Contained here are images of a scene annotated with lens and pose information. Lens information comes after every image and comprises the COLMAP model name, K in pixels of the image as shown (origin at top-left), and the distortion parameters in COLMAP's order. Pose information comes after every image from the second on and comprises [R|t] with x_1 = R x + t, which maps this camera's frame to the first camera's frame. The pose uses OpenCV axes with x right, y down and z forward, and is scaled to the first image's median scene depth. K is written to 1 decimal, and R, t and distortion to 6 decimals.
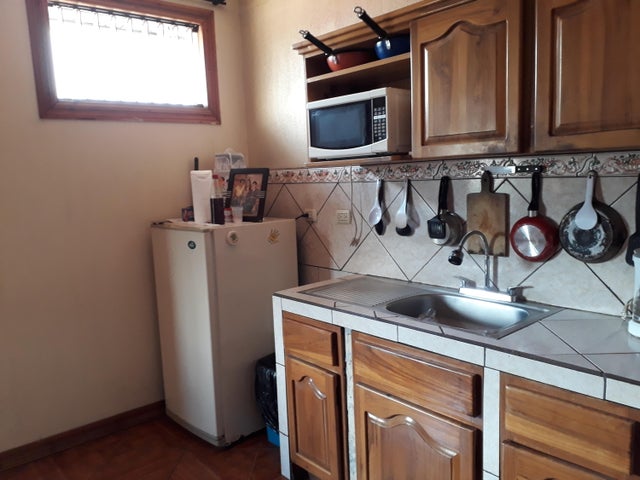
lens RADIAL K [[516.9, 0, 318.4], [0, 516.9, 249.4], [0, 0, 1]] dist [0.155348, -0.296250]
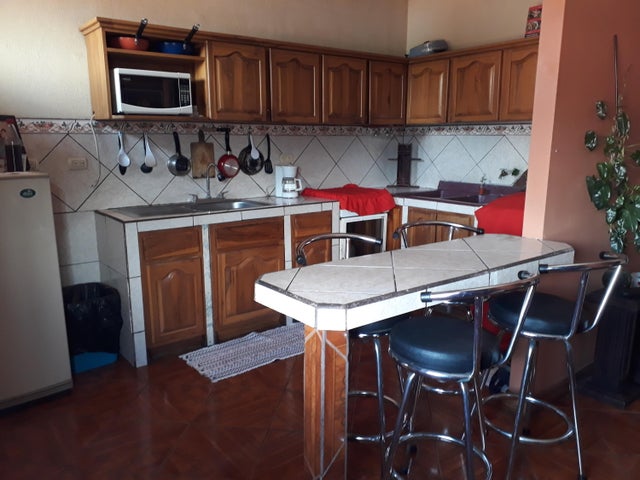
lens RADIAL K [[516.9, 0, 318.4], [0, 516.9, 249.4], [0, 0, 1]] dist [0.155348, -0.296250]
pose [[0.070934, -0.176267, 0.981783, -1.394930], [0.144790, 0.975658, 0.164706, 0.010376], [-0.986916, 0.130469, 0.094729, 0.473372]]
